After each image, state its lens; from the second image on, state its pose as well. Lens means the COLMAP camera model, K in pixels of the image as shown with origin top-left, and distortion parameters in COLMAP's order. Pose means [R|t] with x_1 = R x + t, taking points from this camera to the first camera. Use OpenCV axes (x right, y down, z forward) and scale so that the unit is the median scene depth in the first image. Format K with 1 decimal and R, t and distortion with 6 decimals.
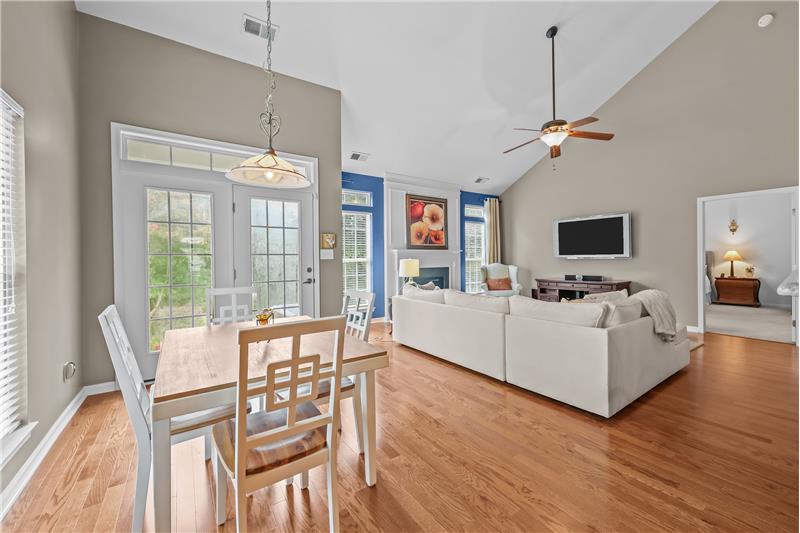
lens RADIAL K [[324.2, 0, 398.8], [0, 324.2, 261.4], [0, 0, 1]] dist [0.000290, -0.000491]
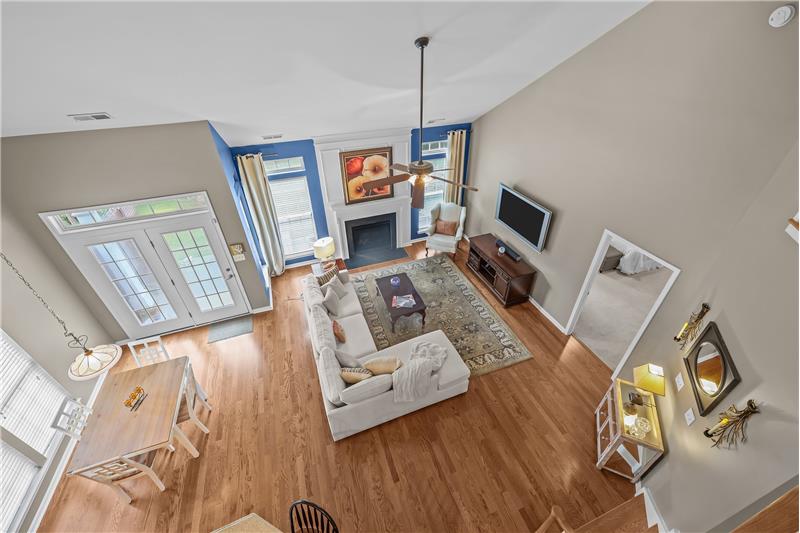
lens RADIAL K [[324.2, 0, 397.6], [0, 324.2, 262.6], [0, 0, 1]] dist [0.000290, -0.000491]
pose [[0.967630, 0.139850, -0.210082, 0.433481], [0.006142, 0.819126, 0.573580, -0.483334], [0.252299, -0.556304, 0.791752, 0.075162]]
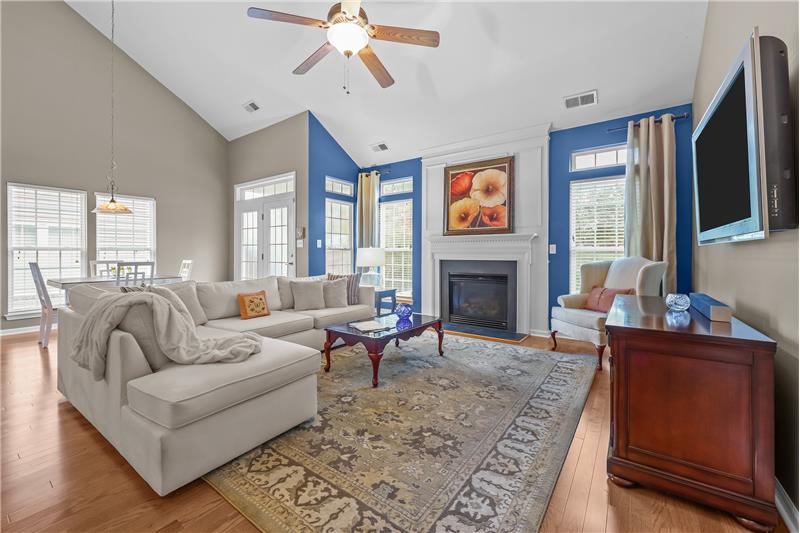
lens RADIAL K [[324.2, 0, 396.8], [0, 324.2, 252.3], [0, 0, 1]] dist [0.000290, -0.000491]
pose [[0.338780, 0.007261, -0.940838, 0.720287], [-0.012290, 0.999919, 0.003291, 0.001836], [0.940785, 0.010448, 0.338842, 0.596464]]
